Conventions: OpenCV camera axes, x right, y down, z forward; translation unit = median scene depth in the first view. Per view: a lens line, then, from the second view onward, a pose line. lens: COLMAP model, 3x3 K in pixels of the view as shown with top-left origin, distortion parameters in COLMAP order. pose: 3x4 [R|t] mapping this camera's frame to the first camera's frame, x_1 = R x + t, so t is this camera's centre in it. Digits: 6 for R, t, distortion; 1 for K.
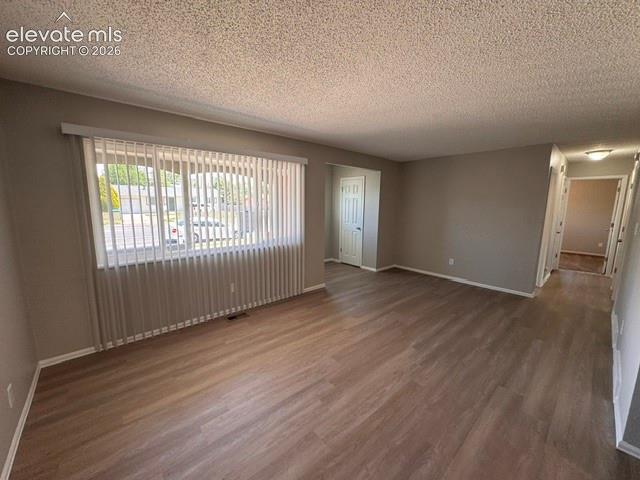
lens RADIAL K [[254.6, 0, 319.9], [0, 254.6, 238.6], [0, 0, 1]] dist [-0.000725, -0.000911]
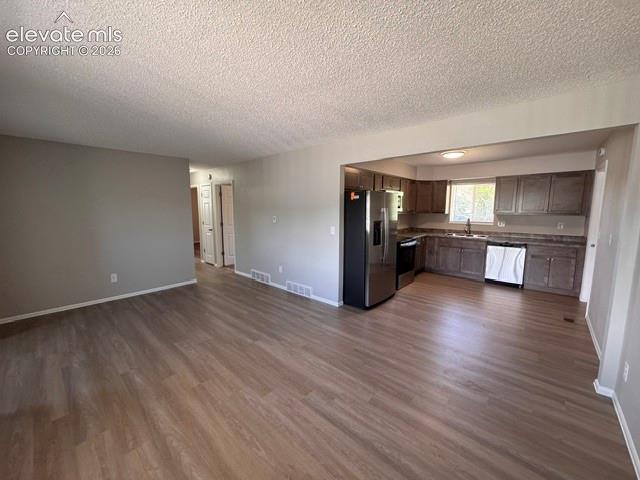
lens RADIAL K [[254.6, 0, 319.9], [0, 254.6, 238.7], [0, 0, 1]] dist [-0.000725, -0.000911]
pose [[-0.110819, -0.129553, 0.985360, -0.653897], [0.139047, 0.979695, 0.144446, -0.112383], [-0.984066, 0.153018, -0.090555, 0.743809]]
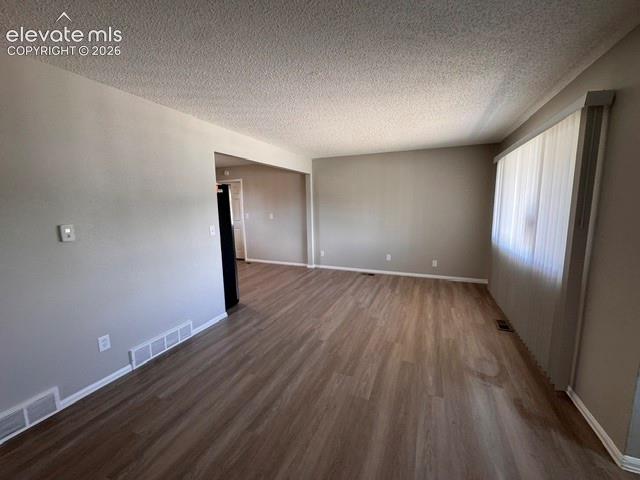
lens RADIAL K [[254.6, 0, 320.1], [0, 254.6, 238.5], [0, 0, 1]] dist [-0.000725, -0.000911]
pose [[-0.904858, 0.060386, -0.421409, 0.763403], [-0.054376, 0.965386, 0.255093, -0.225335], [0.422226, 0.253737, -0.870254, 1.738978]]
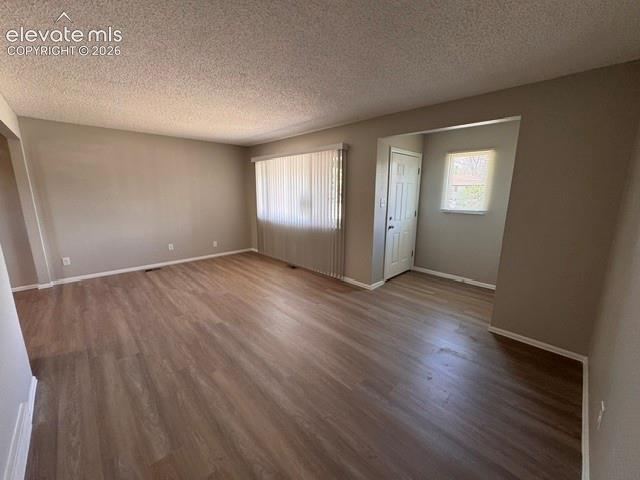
lens RADIAL K [[254.6, 0, 320.2], [0, 254.6, 238.4], [0, 0, 1]] dist [-0.000725, -0.000911]
pose [[0.047113, 0.178068, -0.982890, 1.340754], [-0.145324, 0.974735, 0.169624, -0.155878], [0.988262, 0.134846, 0.071800, 1.256726]]
